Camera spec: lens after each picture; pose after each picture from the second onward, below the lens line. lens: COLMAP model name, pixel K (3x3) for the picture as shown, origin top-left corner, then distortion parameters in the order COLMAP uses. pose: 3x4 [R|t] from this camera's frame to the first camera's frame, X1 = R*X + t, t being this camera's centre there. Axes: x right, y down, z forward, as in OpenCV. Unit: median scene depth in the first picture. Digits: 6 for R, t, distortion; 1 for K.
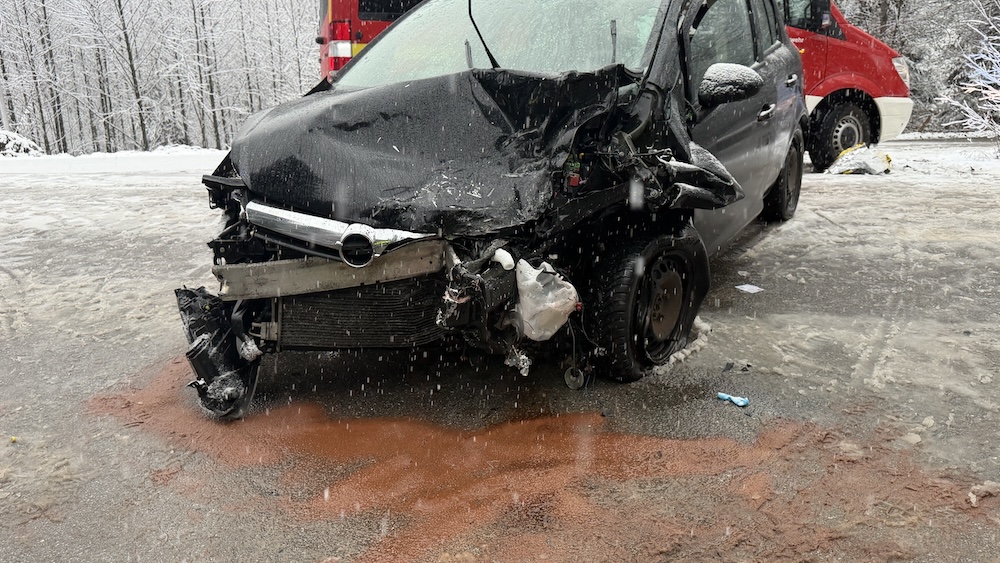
lens RADIAL K [[805.0, 0, 500.0], [0, 805.0, 281.5], [0, 0, 1]] dist [0.161786, -0.267476]
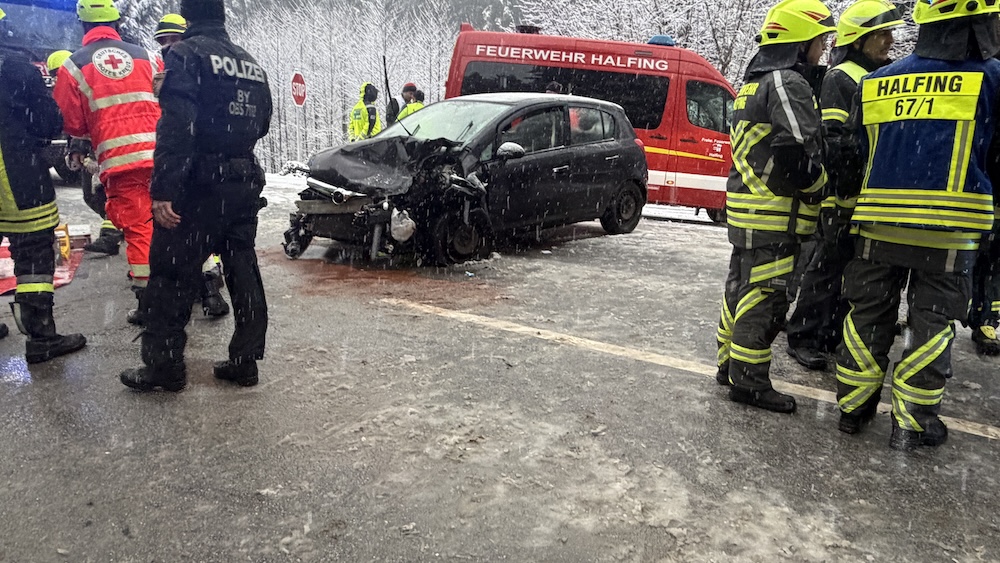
lens RADIAL K [[683.0, 0, 500.0], [0, 683.0, 281.5], [0, 0, 1]] dist [0.002958, 0.000986]
pose [[0.951911, 0.131880, -0.276537, 0.957546], [-0.150899, 0.987355, -0.048565, 0.255170], [0.266635, 0.087958, 0.959775, -0.962524]]
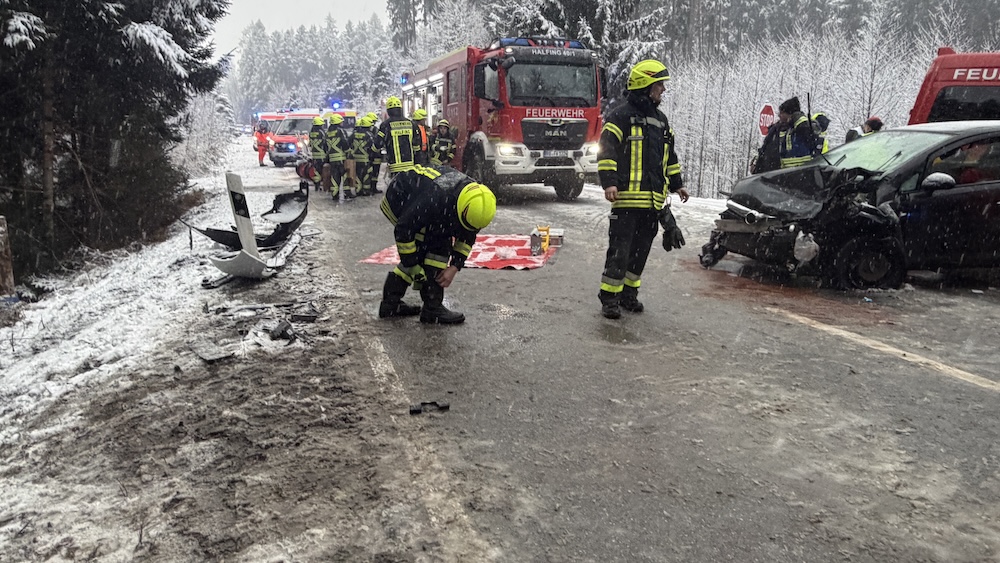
lens RADIAL K [[683.0, 0, 500.0], [0, 683.0, 281.5], [0, 0, 1]] dist [0.002958, 0.000986]
pose [[0.565240, 0.217110, -0.795843, 1.328005], [-0.285528, 0.956603, 0.058173, 0.294892], [0.773936, 0.194354, 0.602702, -1.173126]]
